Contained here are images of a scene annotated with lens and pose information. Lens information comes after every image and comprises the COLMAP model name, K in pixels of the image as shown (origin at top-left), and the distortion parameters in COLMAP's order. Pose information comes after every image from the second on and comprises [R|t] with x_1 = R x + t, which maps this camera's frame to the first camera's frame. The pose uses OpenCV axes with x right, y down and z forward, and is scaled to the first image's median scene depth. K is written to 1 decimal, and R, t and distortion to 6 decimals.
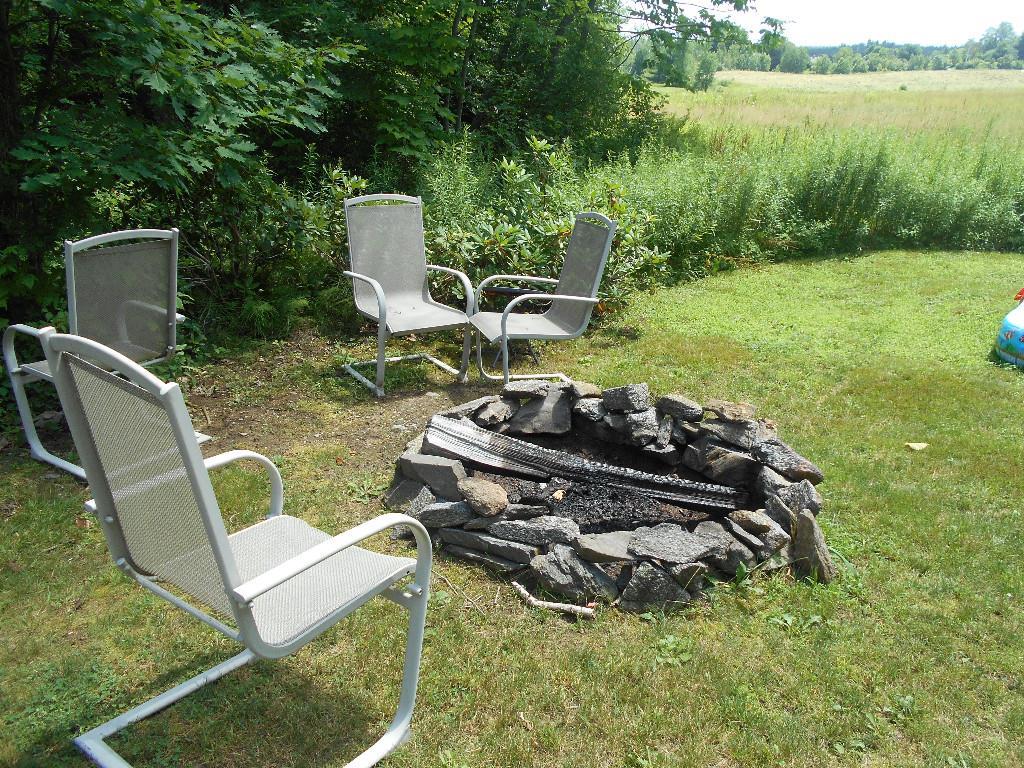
lens RADIAL K [[841.1, 0, 444.5], [0, 841.1, 383.8], [0, 0, 1]] dist [-0.000801, 0.001691]
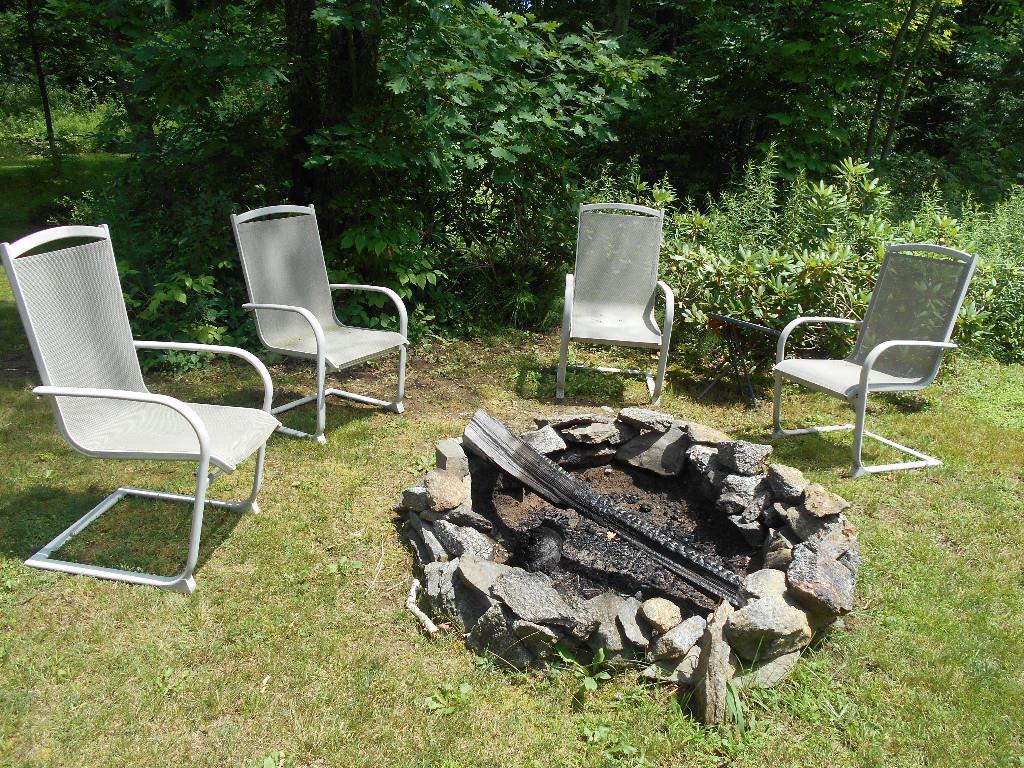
lens RADIAL K [[800.2, 0, 512.0], [0, 800.2, 384.0], [0, 0, 1]] dist [-0.054226, 0.012207]
pose [[0.789409, 0.215286, -0.574878, 0.492909], [-0.227743, 0.972363, 0.051408, -0.043846], [0.570058, 0.090342, 0.816622, 0.215074]]
